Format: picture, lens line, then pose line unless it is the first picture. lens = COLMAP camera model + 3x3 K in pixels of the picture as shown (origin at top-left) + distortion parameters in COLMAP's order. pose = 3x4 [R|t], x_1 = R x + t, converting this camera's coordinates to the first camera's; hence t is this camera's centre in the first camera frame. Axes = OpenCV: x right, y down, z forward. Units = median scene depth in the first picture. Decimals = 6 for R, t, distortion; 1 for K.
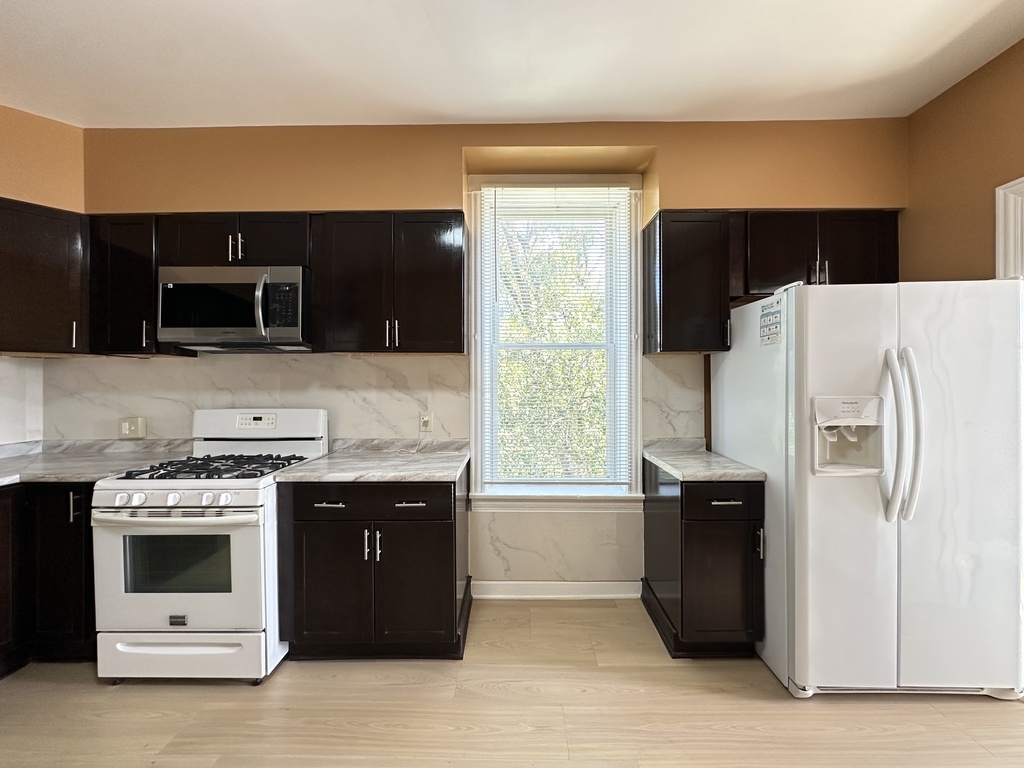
lens RADIAL K [[409.0, 0, 512.3], [0, 409.0, 381.6], [0, 0, 1]] dist [-0.000460, 0.000016]
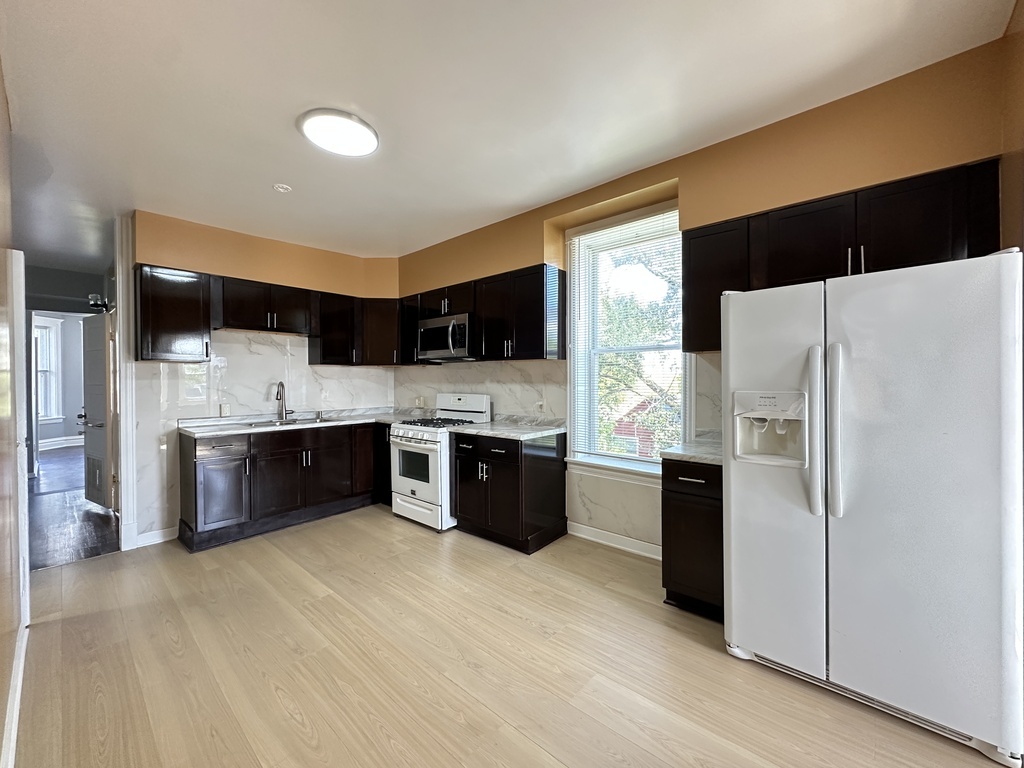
lens RADIAL K [[409.0, 0, 510.5], [0, 409.0, 379.8], [0, 0, 1]] dist [-0.000460, 0.000016]
pose [[0.753229, 0.001092, -0.657757, 0.779746], [0.002362, 0.999988, 0.004365, -0.000625], [0.657754, -0.004841, 0.753218, -0.208142]]
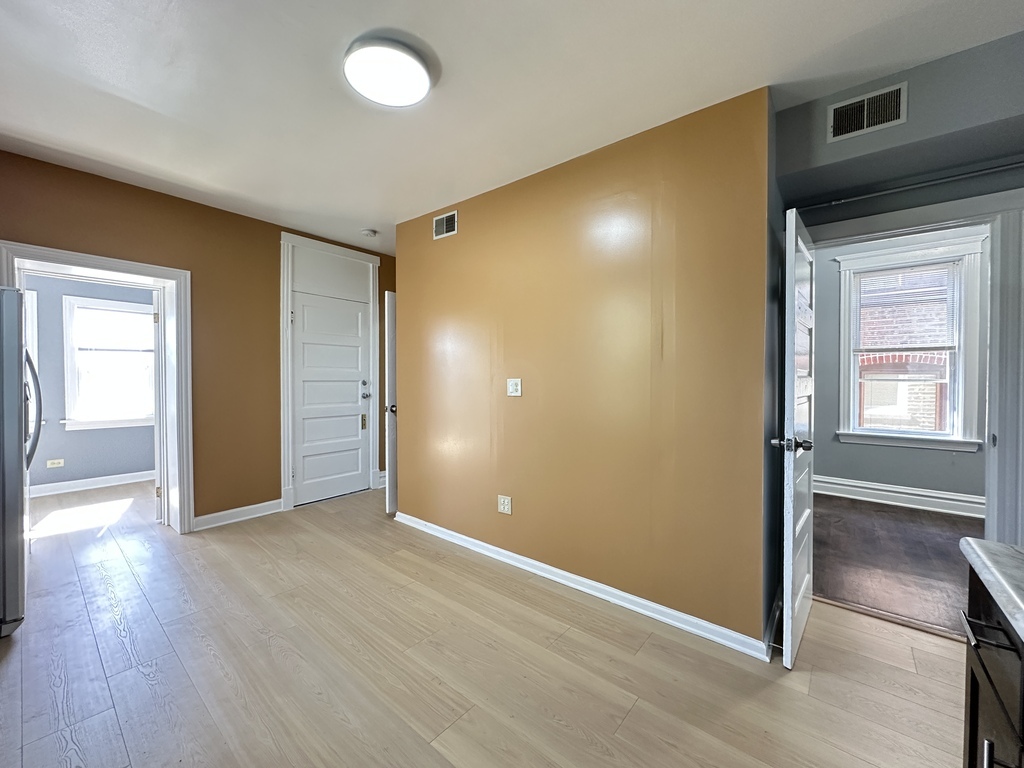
lens RADIAL K [[409.0, 0, 510.2], [0, 409.0, 382.6], [0, 0, 1]] dist [-0.000460, 0.000016]
pose [[-0.780332, -0.003530, 0.625355, -0.949593], [0.003444, 0.999945, 0.009942, 0.022652], [-0.625356, 0.009912, -0.780277, 0.806364]]
